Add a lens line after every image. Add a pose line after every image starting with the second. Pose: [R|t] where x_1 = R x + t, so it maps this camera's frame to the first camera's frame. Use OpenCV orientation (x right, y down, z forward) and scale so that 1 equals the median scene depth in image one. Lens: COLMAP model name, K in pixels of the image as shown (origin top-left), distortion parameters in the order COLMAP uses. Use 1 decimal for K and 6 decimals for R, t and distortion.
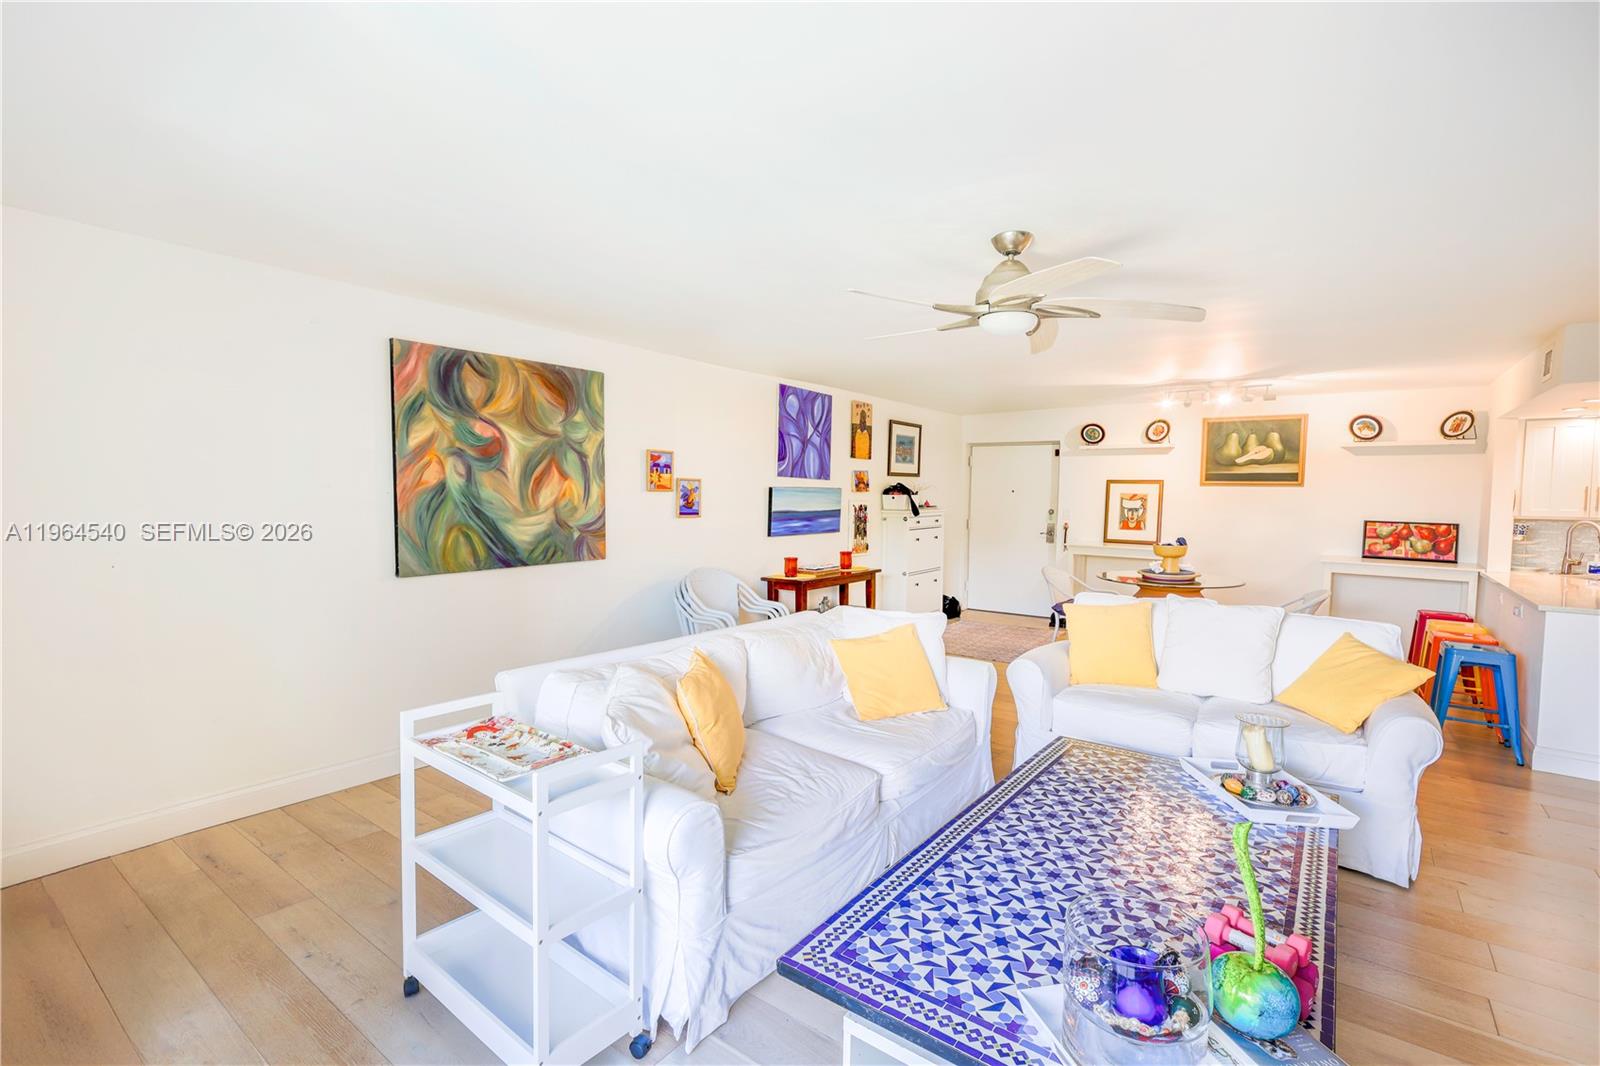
lens RADIAL K [[736.2, 0, 801.0], [0, 736.2, 534.0], [0, 0, 1]] dist [-0.000017, 0.001125]
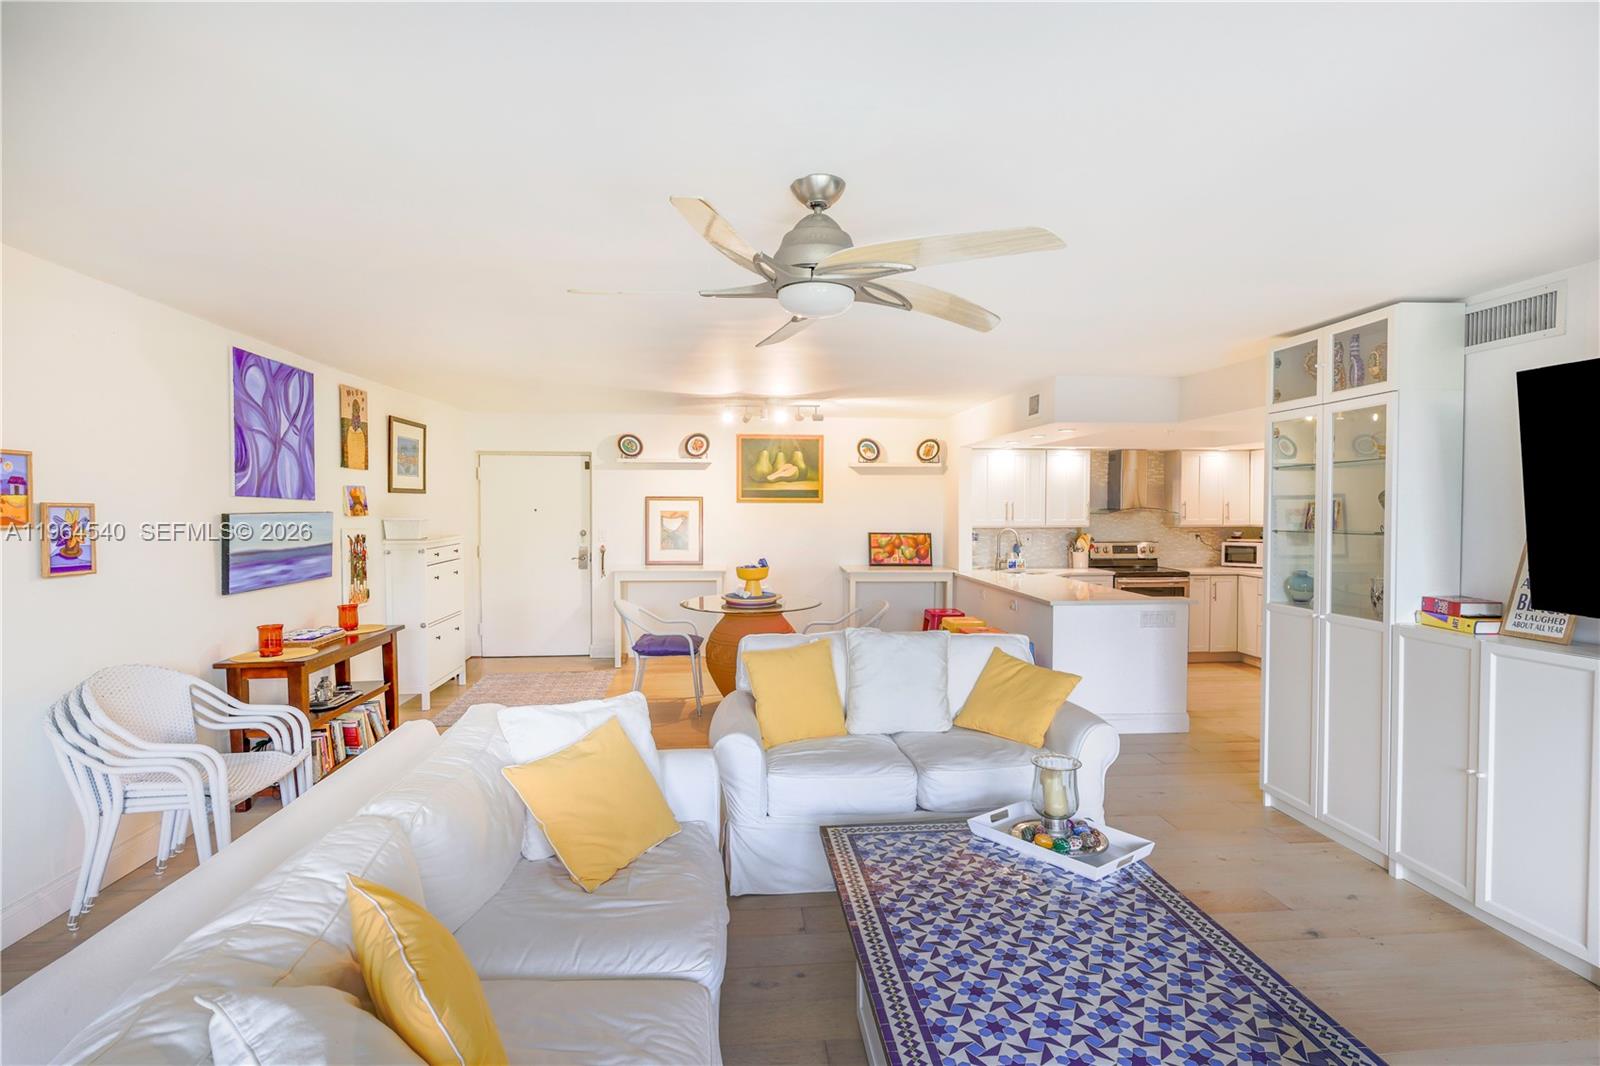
lens RADIAL K [[785.5, 0, 800.0], [0, 785.5, 533.0], [0, 0, 1]] dist [0.000844, 0.001114]
pose [[0.747159, -0.035644, 0.663688, -0.118550], [0.048452, 0.998825, -0.000903, -0.024179], [-0.662876, 0.032832, 0.748009, 0.194345]]
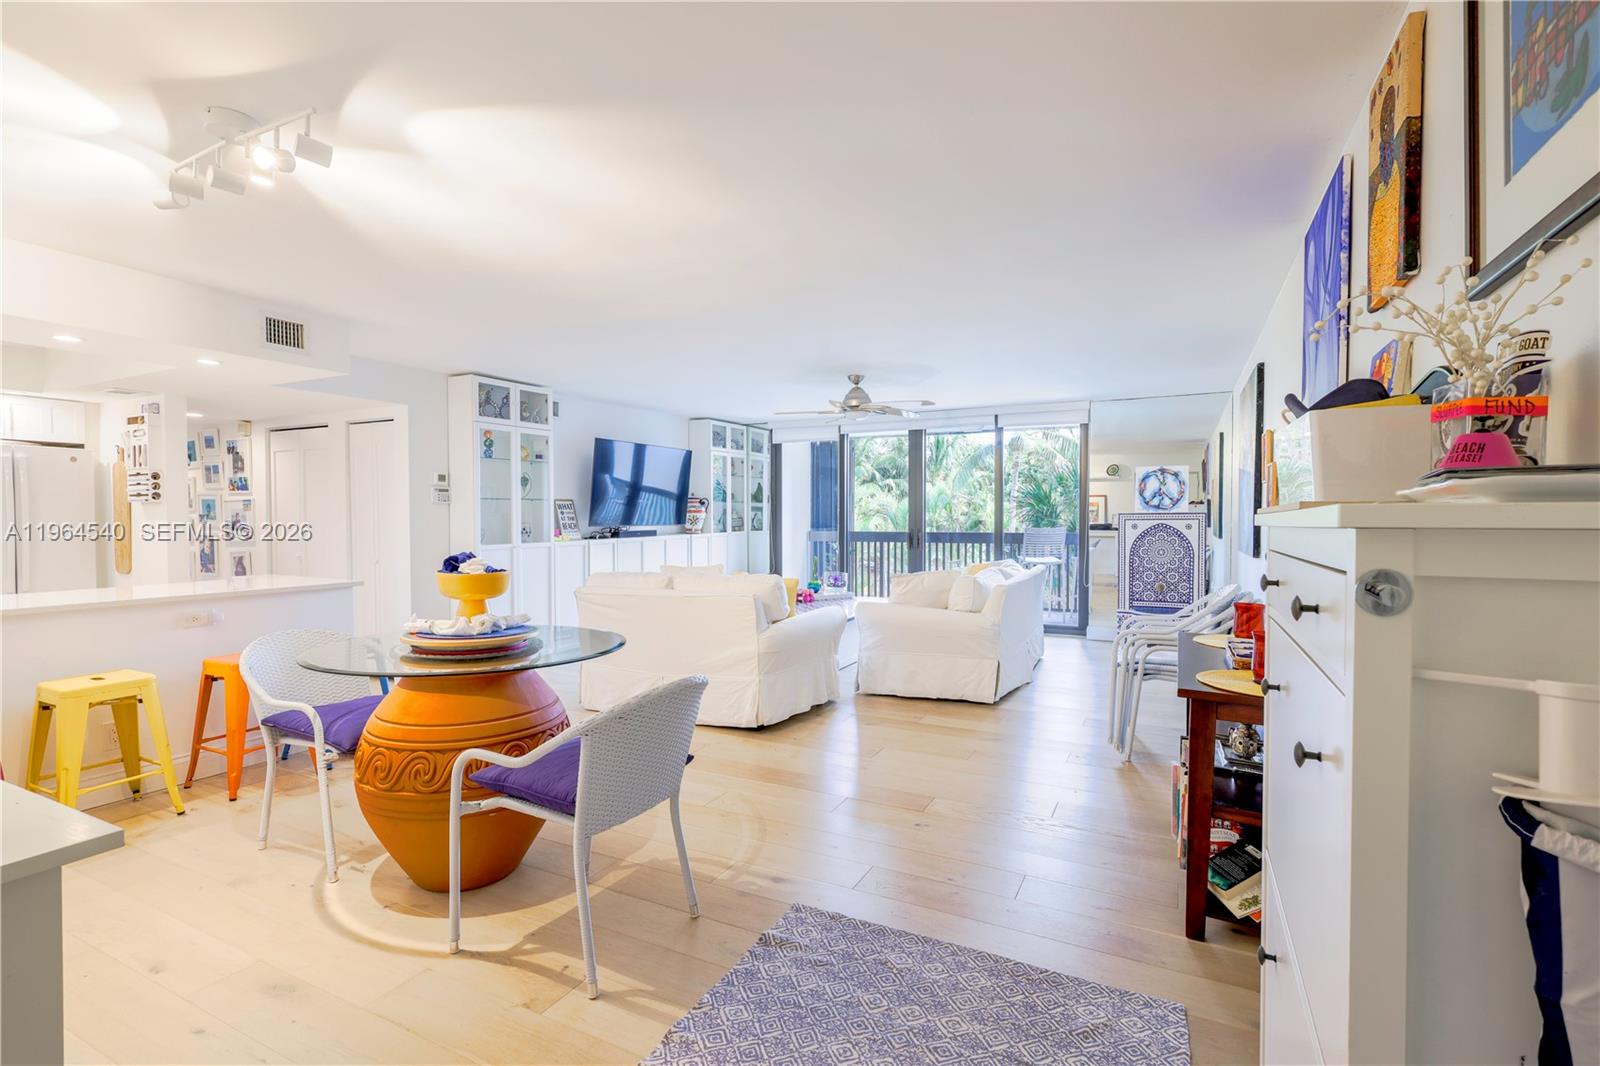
lens RADIAL K [[736.2, 0, 801.0], [0, 736.2, 534.0], [0, 0, 1]] dist [-0.000017, 0.001125]
pose [[-0.986363, -0.008070, -0.164384, 0.364826], [-0.021577, 0.996517, 0.080554, -0.047306], [0.163161, 0.083002, -0.983102, 1.435676]]
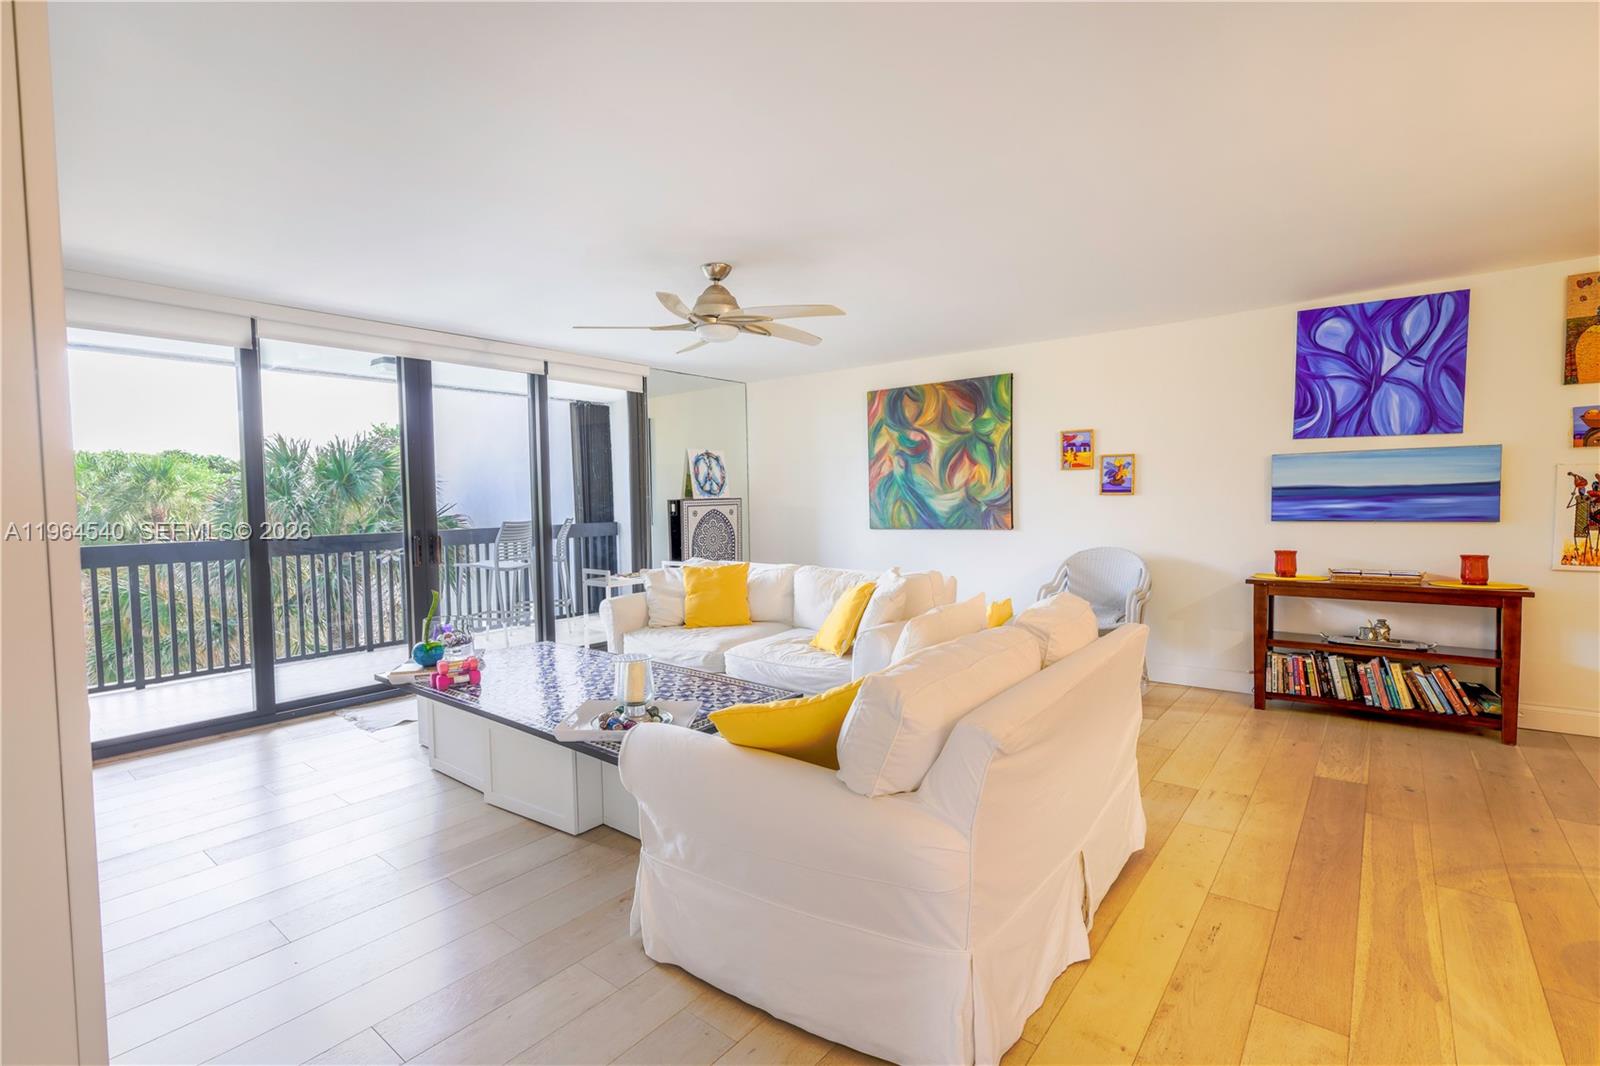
lens RADIAL K [[736.2, 0, 801.0], [0, 736.2, 534.0], [0, 0, 1]] dist [-0.000017, 0.001125]
pose [[-0.032529, 0.035401, -0.998844, 0.727376], [-0.040559, 0.998503, 0.036710, 0.008764], [0.998647, 0.041707, -0.031044, 0.544970]]
